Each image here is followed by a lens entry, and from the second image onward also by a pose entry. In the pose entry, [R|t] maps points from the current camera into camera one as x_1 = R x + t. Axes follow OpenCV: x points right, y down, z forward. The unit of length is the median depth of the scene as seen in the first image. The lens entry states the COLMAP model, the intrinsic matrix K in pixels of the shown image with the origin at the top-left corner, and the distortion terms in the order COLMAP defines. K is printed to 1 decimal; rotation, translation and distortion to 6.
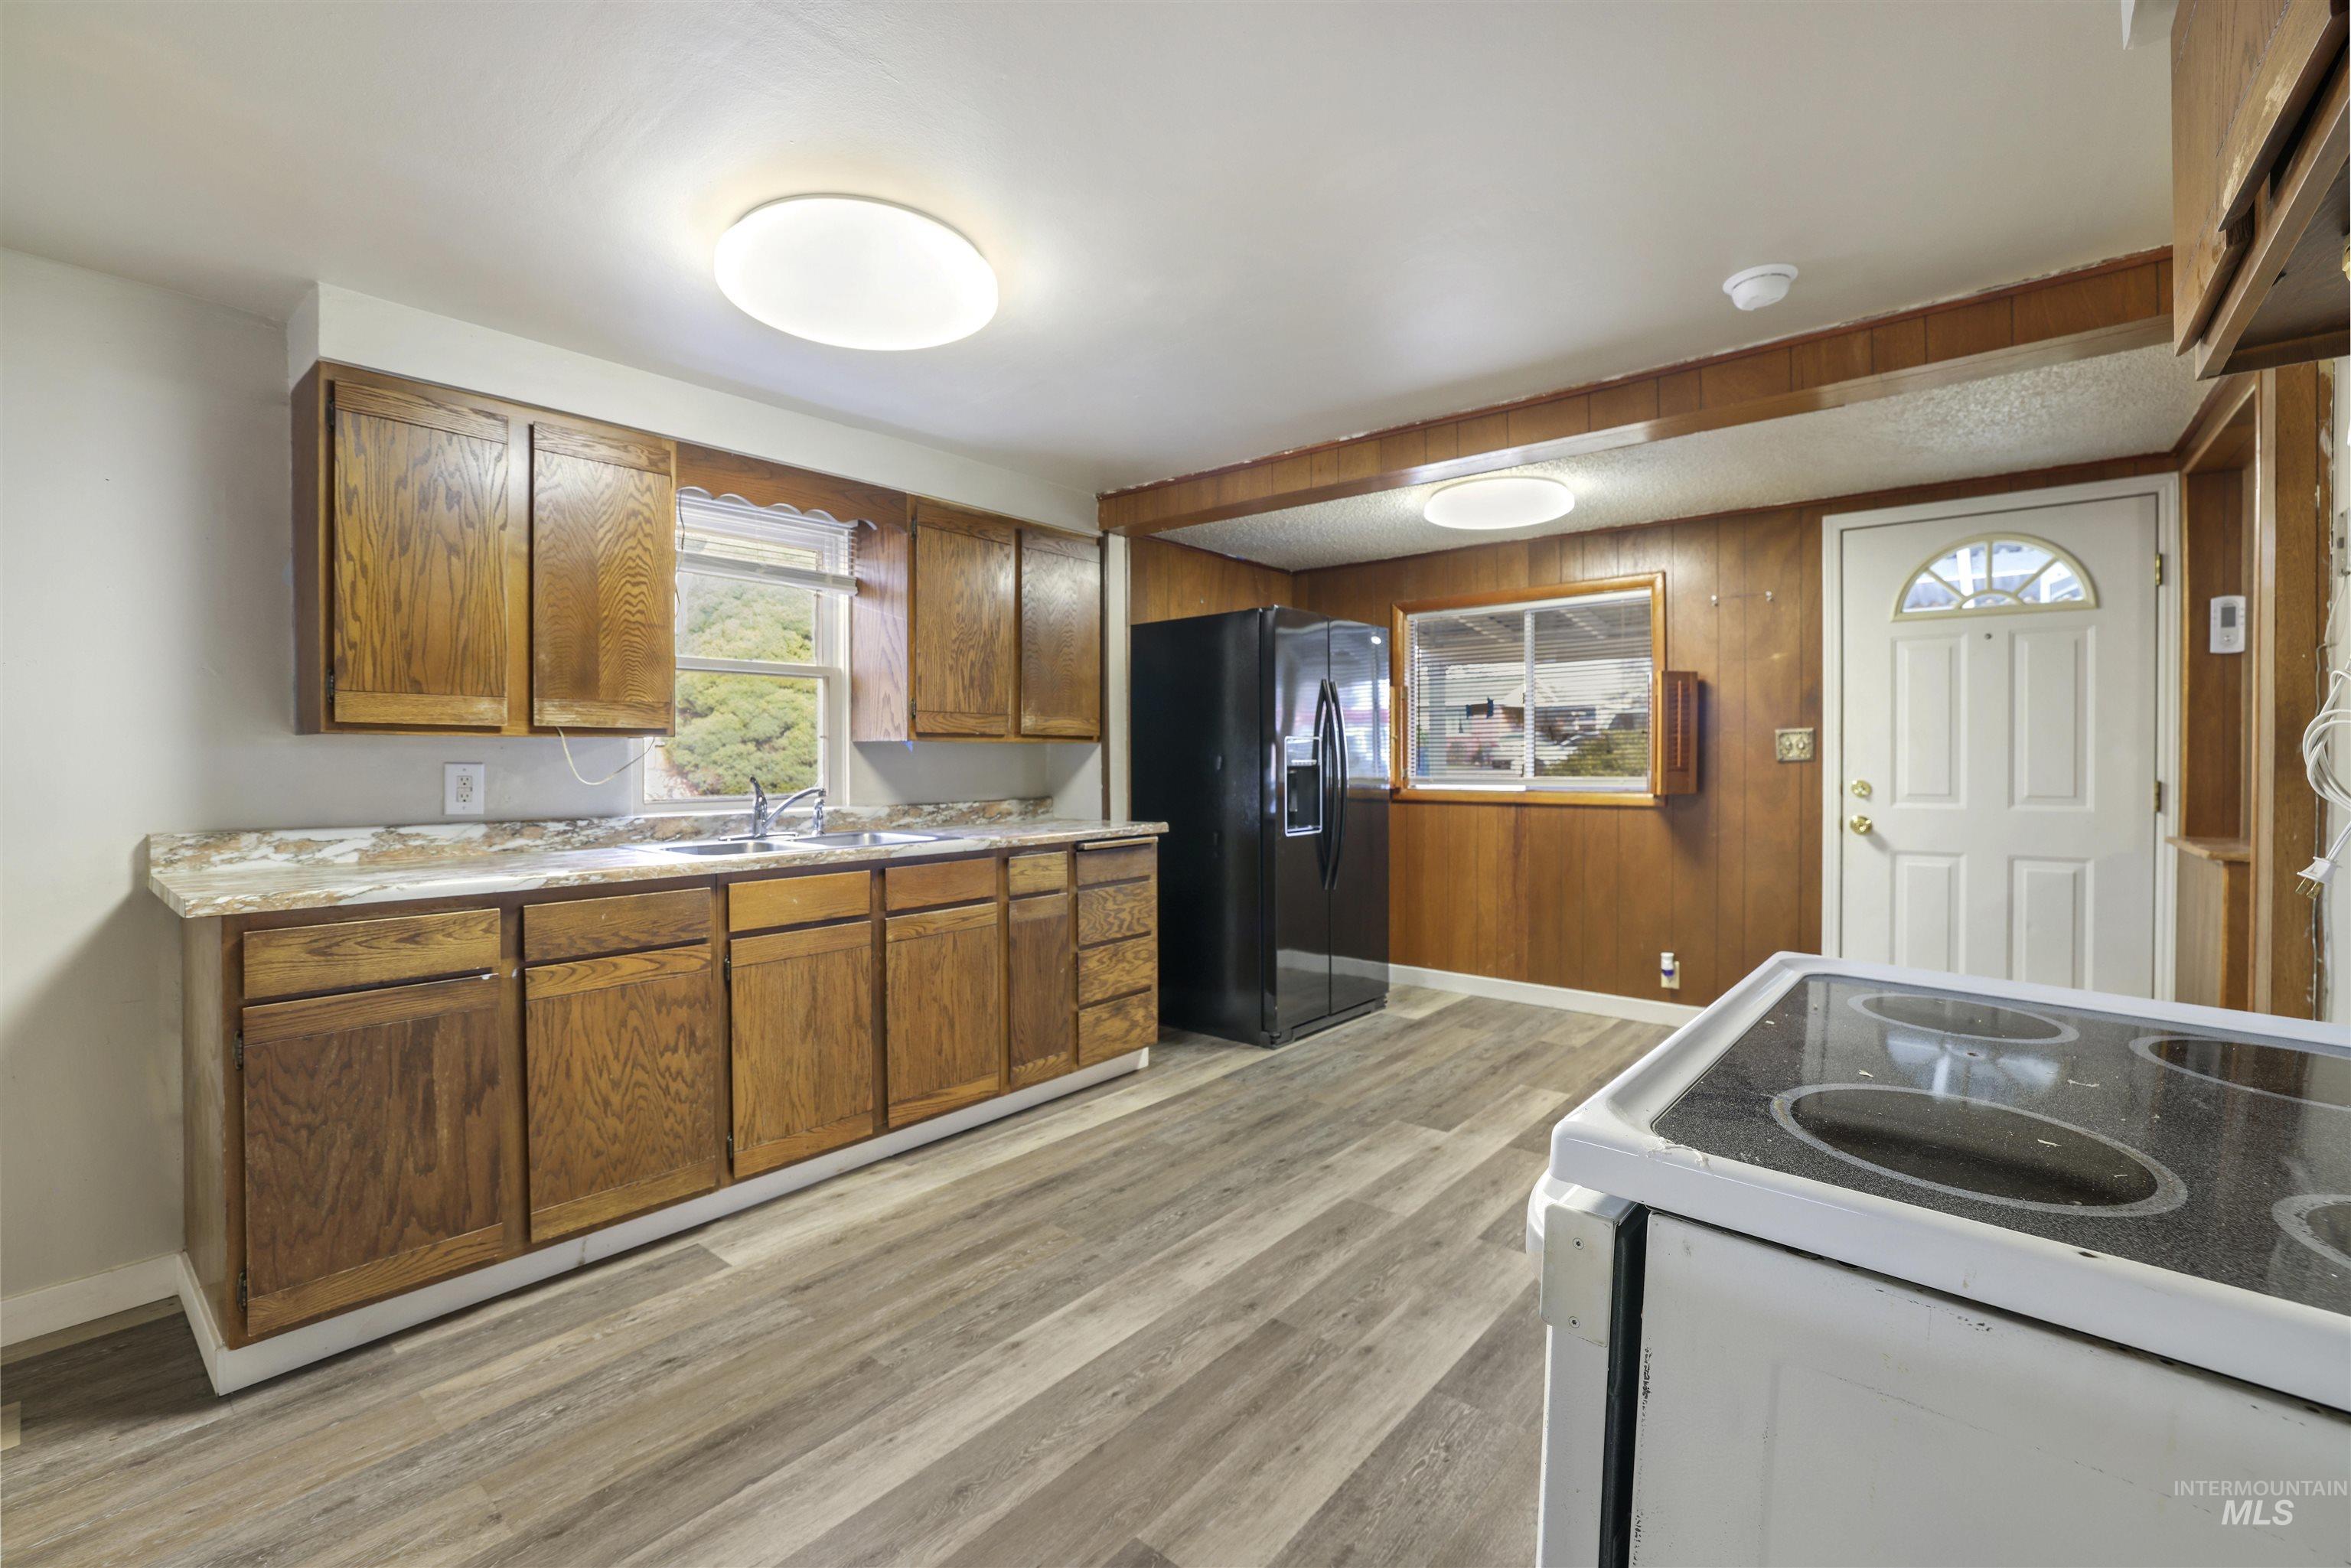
lens RADIAL K [[1041.8, 0, 1165.2], [0, 1041.8, 758.7], [0, 0, 1]] dist [-0.066164, 0.027835]
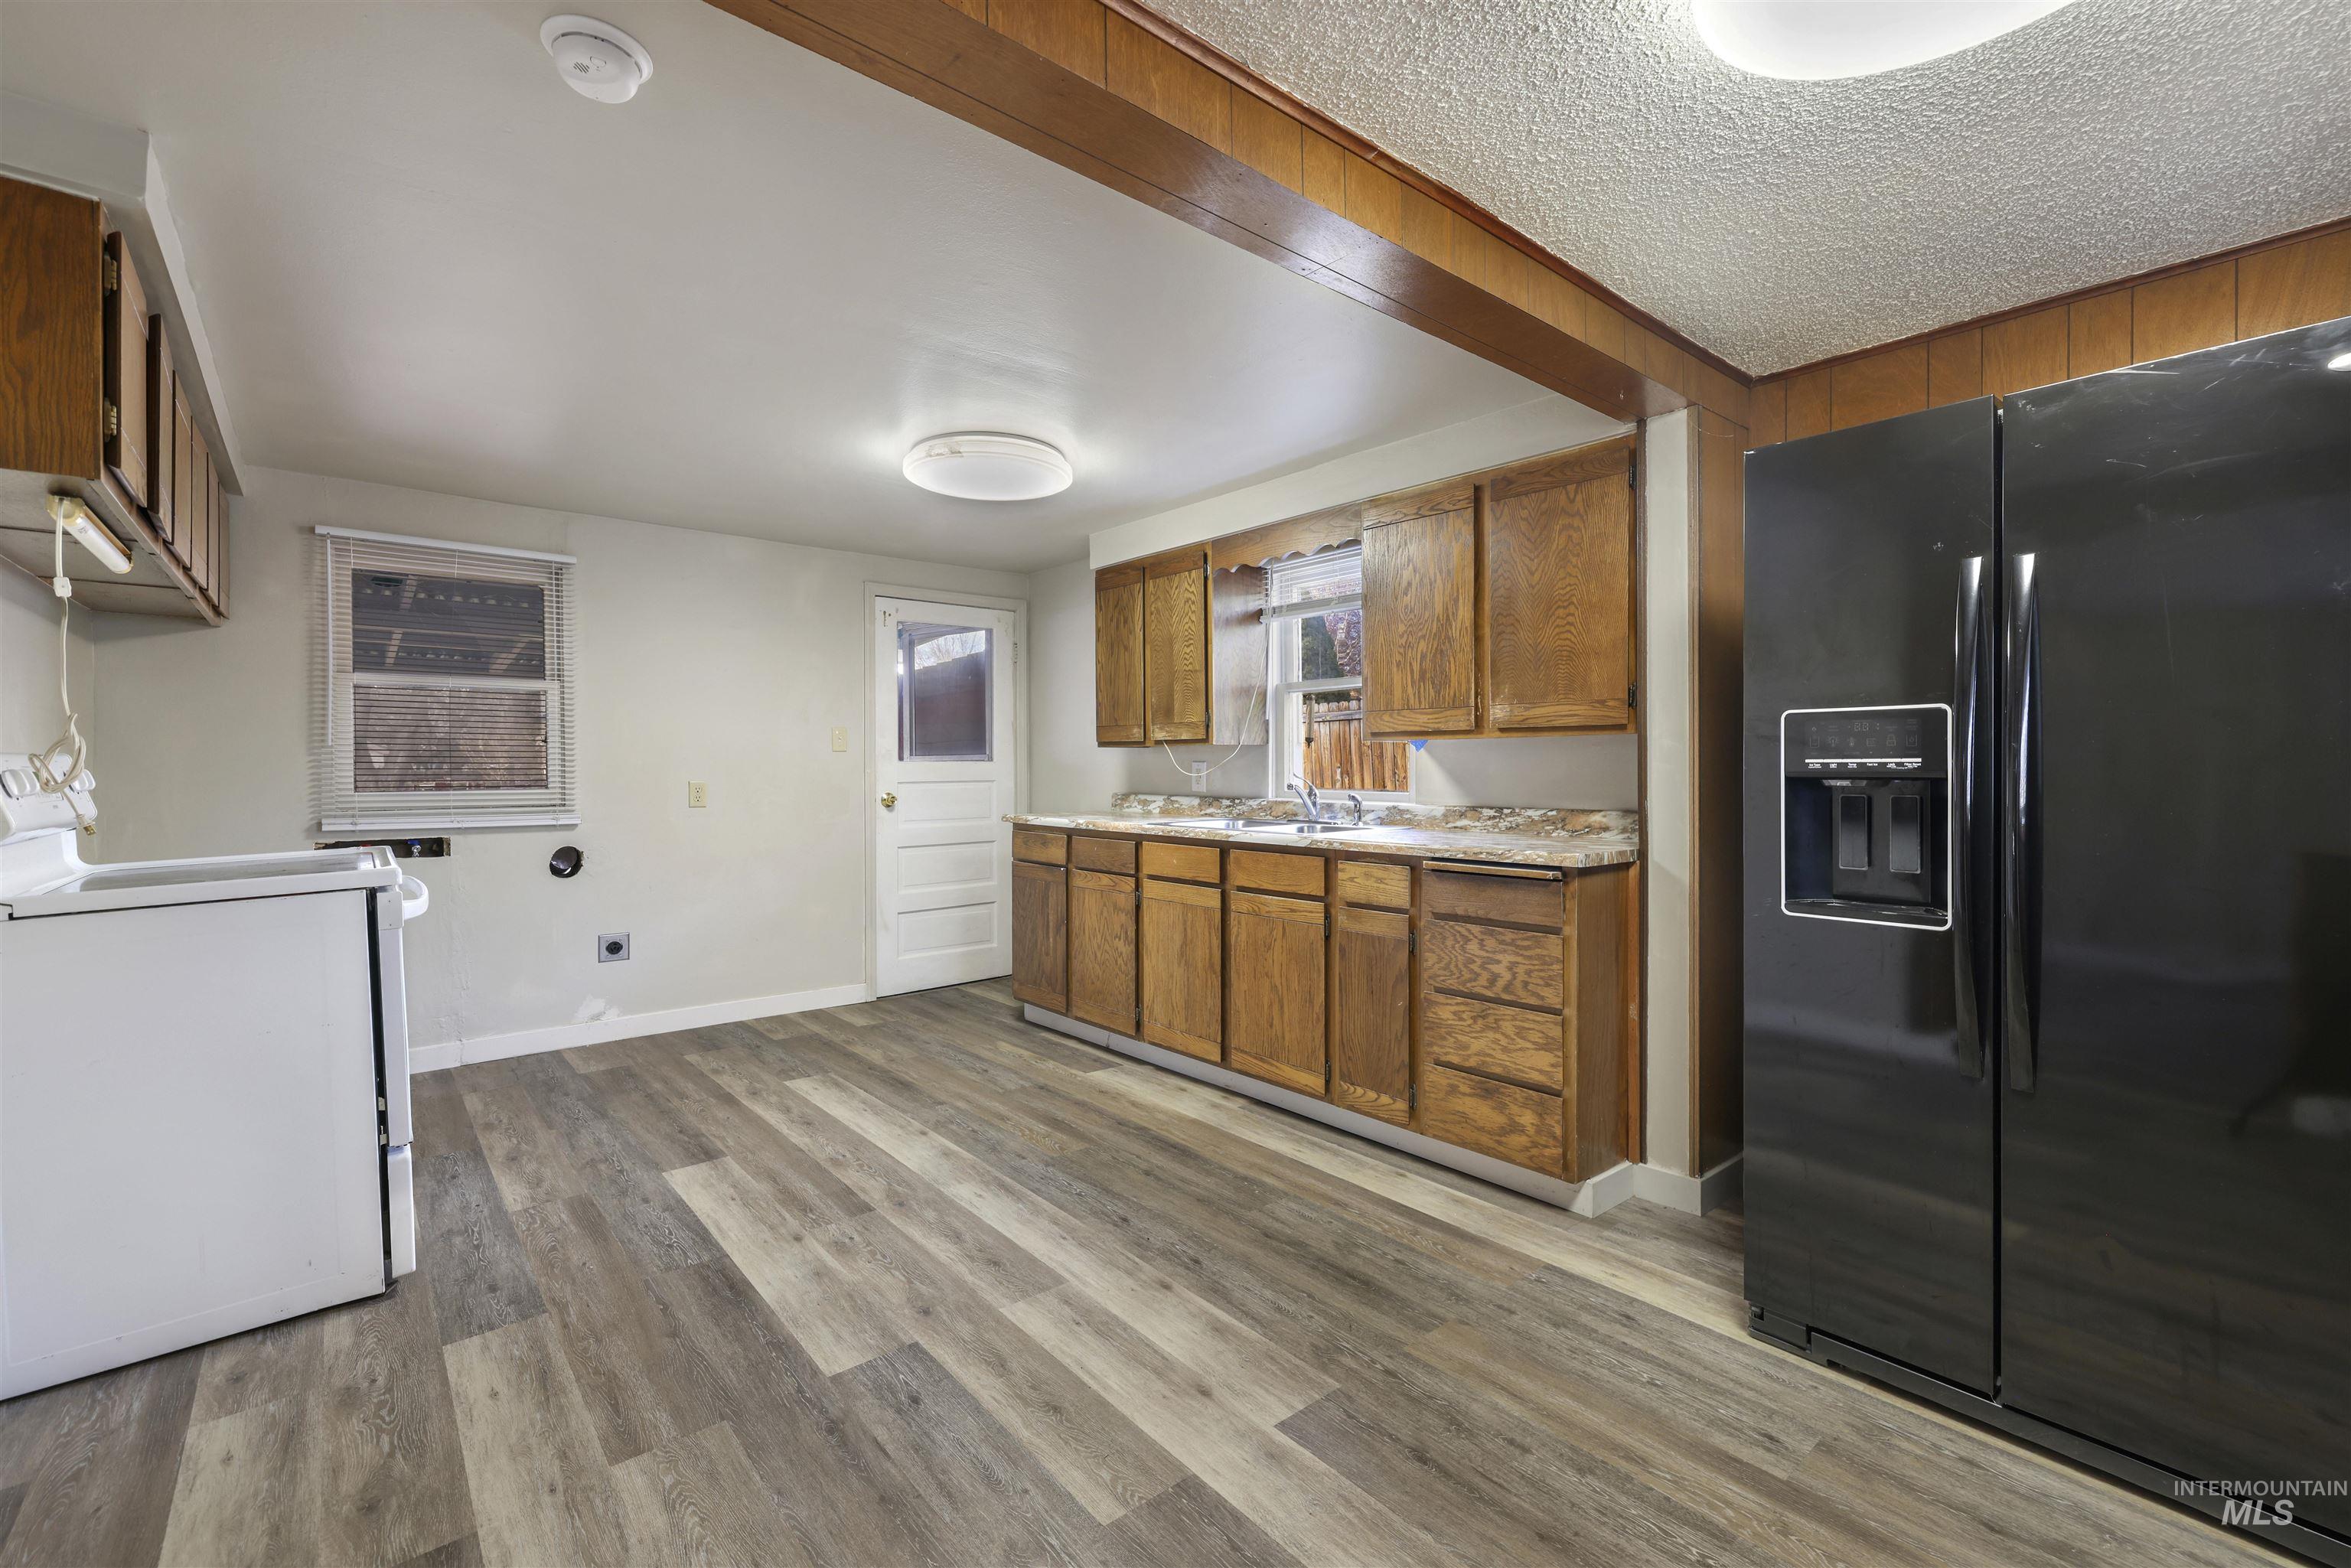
lens RADIAL K [[999.7, 0, 1150.5], [0, 999.7, 762.9], [0, 0, 1]] dist [0.001628, 0.000337]
pose [[-0.192046, 0.004519, -0.981375, 0.961931], [0.004259, 0.999984, 0.003771, 0.000039], [0.981377, -0.003455, -0.192062, 1.220126]]
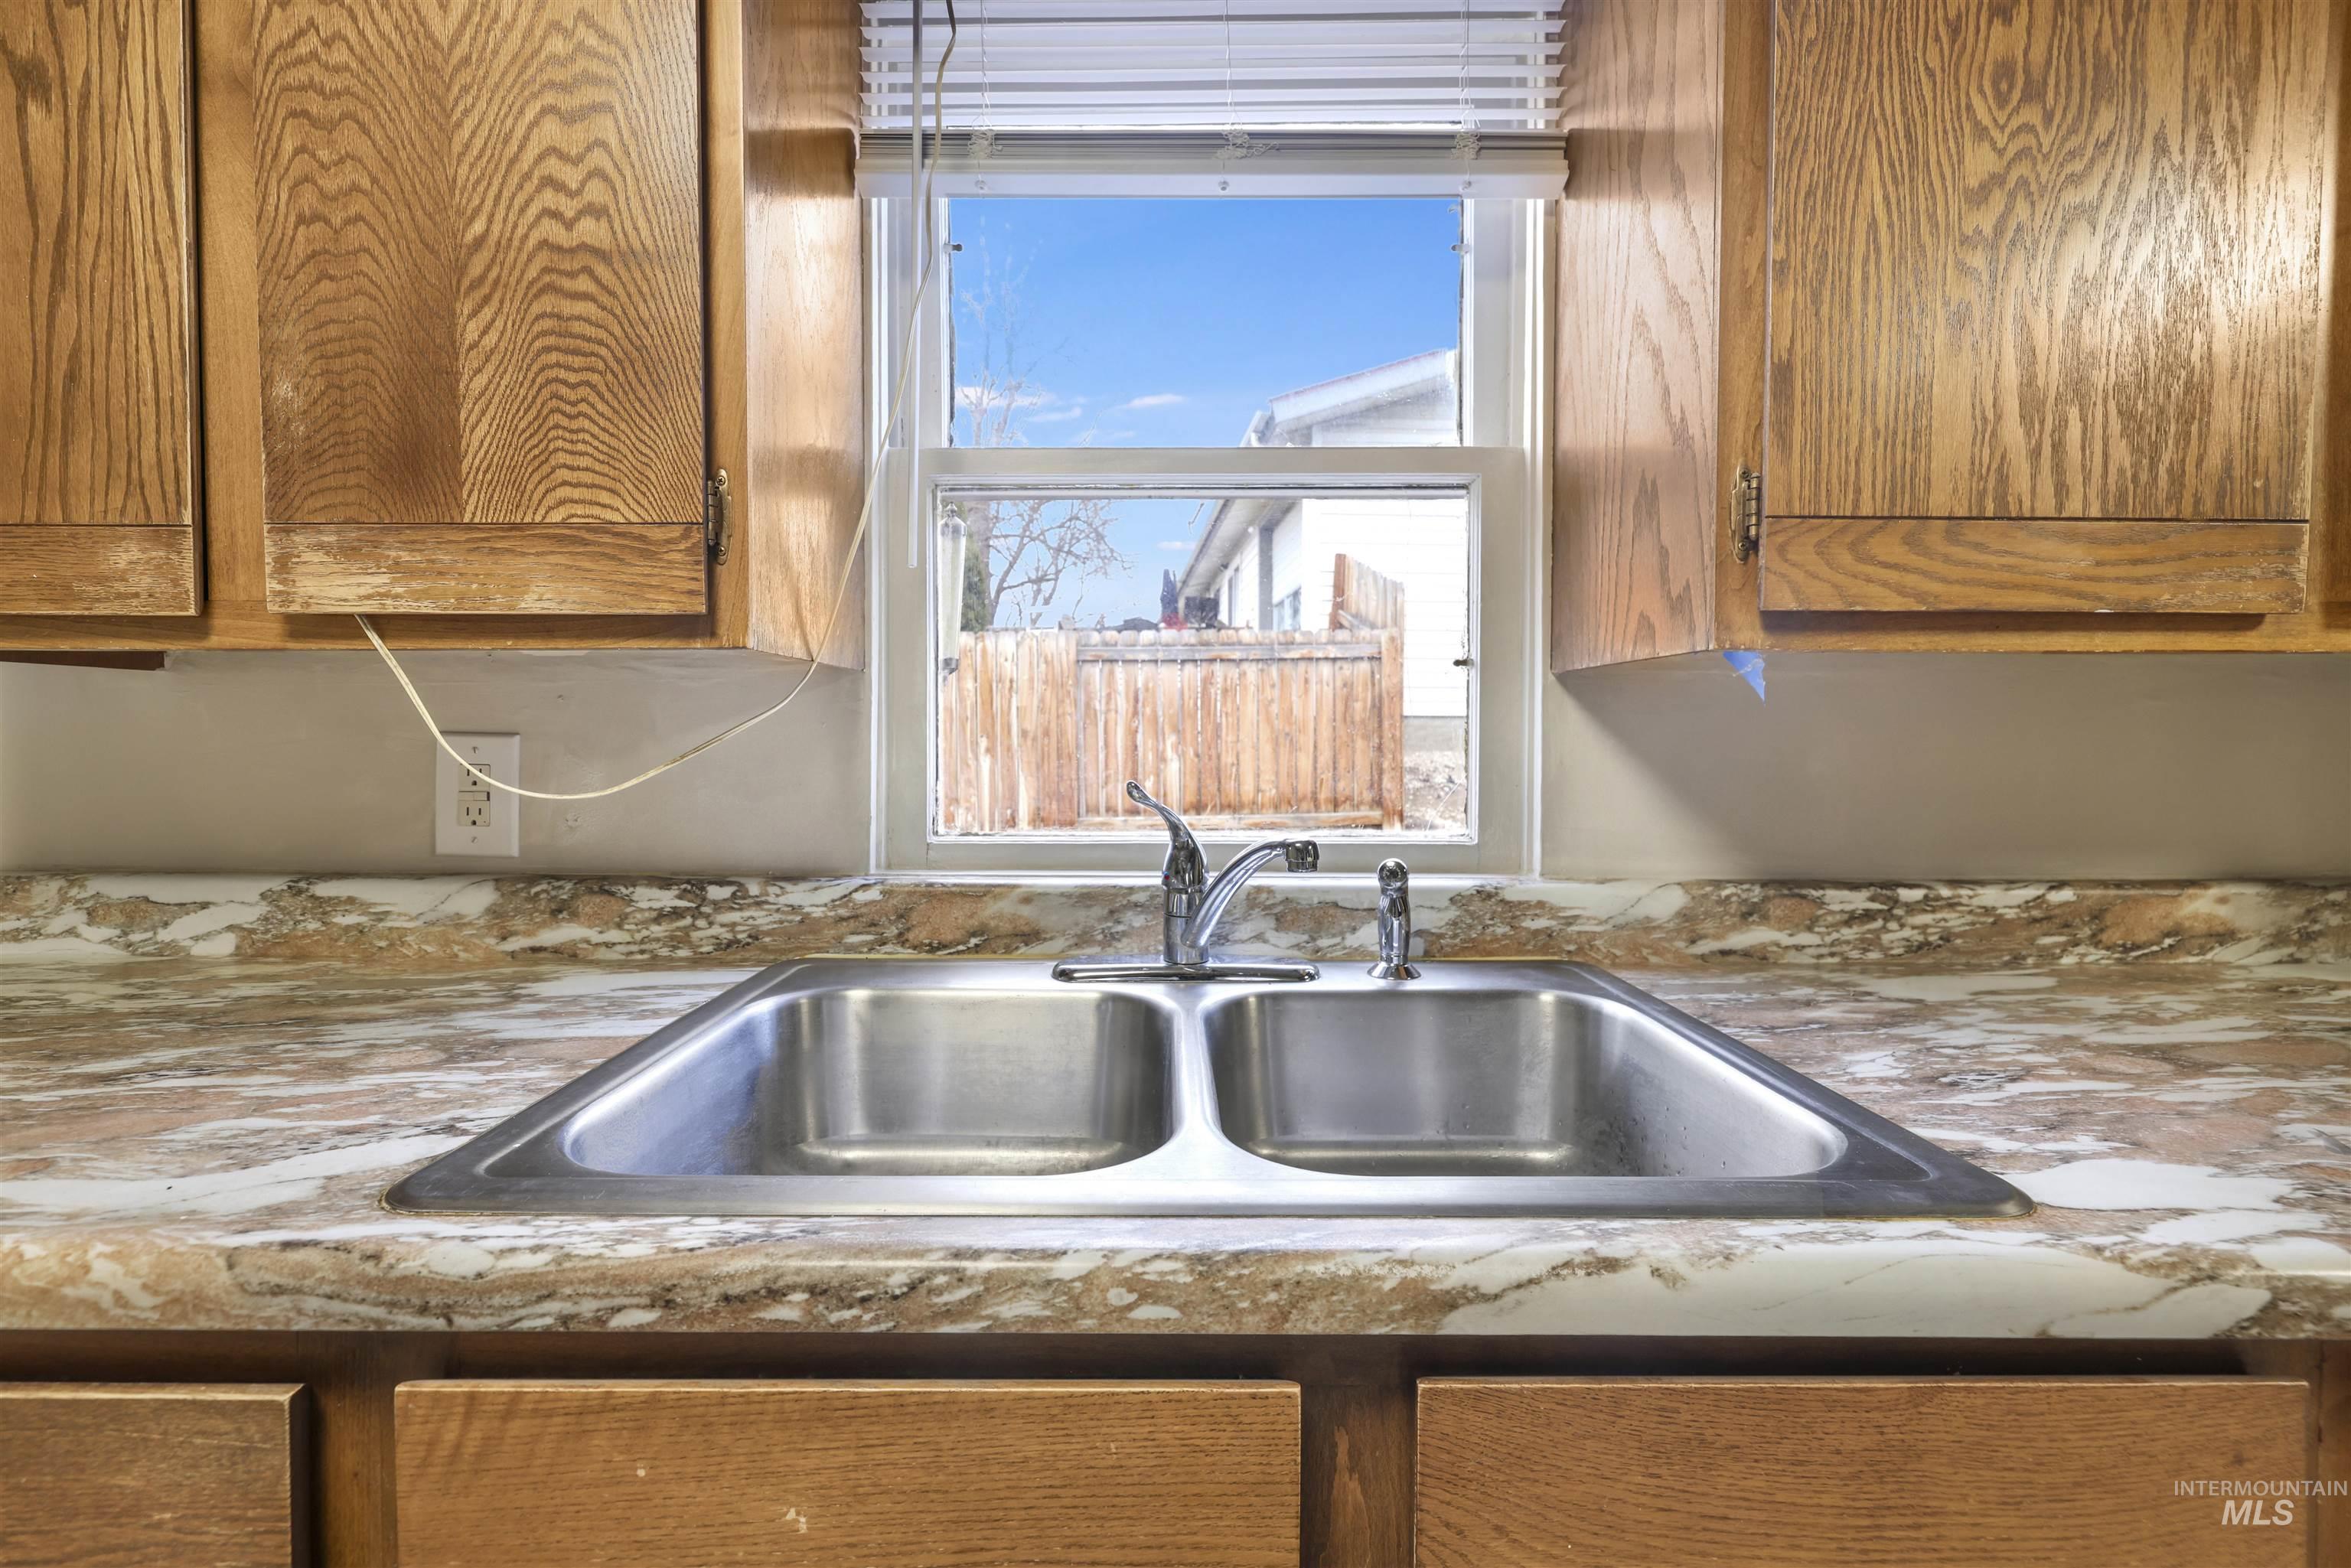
lens RADIAL K [[999.7, 0, 1150.5], [0, 999.7, 762.9], [0, 0, 1]] dist [0.001628, 0.000337]
pose [[0.633143, 0.023640, -0.773674, -0.189503], [-0.004901, 0.999636, 0.026534, 0.004207], [0.774020, -0.013008, 0.633028, 0.935376]]
